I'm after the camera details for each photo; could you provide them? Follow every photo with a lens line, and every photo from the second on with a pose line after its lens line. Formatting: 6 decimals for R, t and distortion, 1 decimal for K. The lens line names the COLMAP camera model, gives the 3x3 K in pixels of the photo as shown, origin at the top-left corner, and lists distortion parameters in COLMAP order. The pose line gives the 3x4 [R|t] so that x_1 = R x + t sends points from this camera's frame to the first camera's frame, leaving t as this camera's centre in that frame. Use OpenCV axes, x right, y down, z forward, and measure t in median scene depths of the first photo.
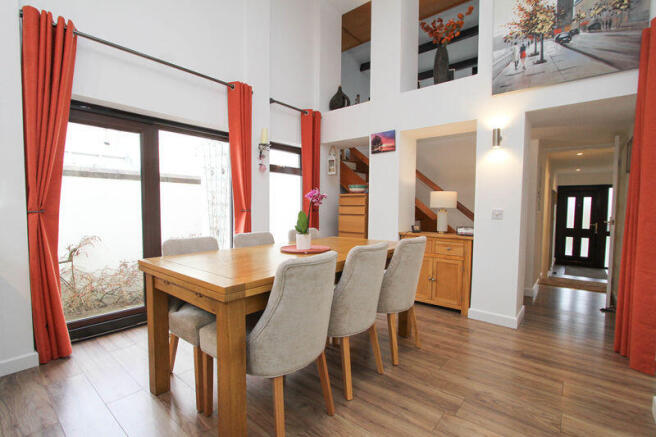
lens RADIAL K [[305.4, 0, 325.4], [0, 305.4, 221.0], [0, 0, 1]] dist [-0.012168, 0.001943]
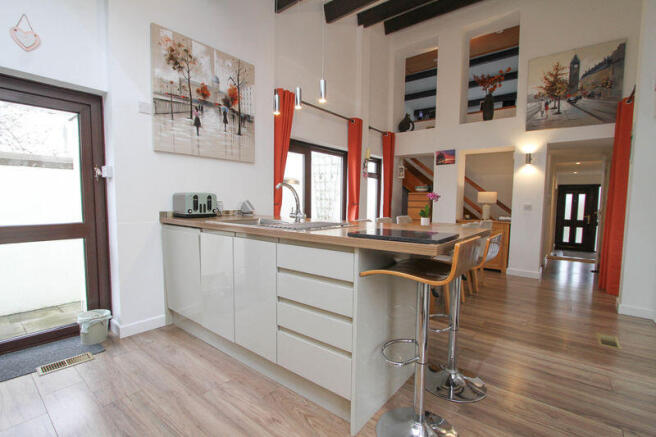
lens RADIAL K [[305.4, 0, 329.0], [0, 305.4, 220.8], [0, 0, 1]] dist [-0.012168, 0.001943]
pose [[0.999745, 0.002512, 0.022441, -0.401030], [-0.002976, 0.999782, 0.020674, 0.014450], [-0.022384, -0.020736, 0.999534, -0.443077]]
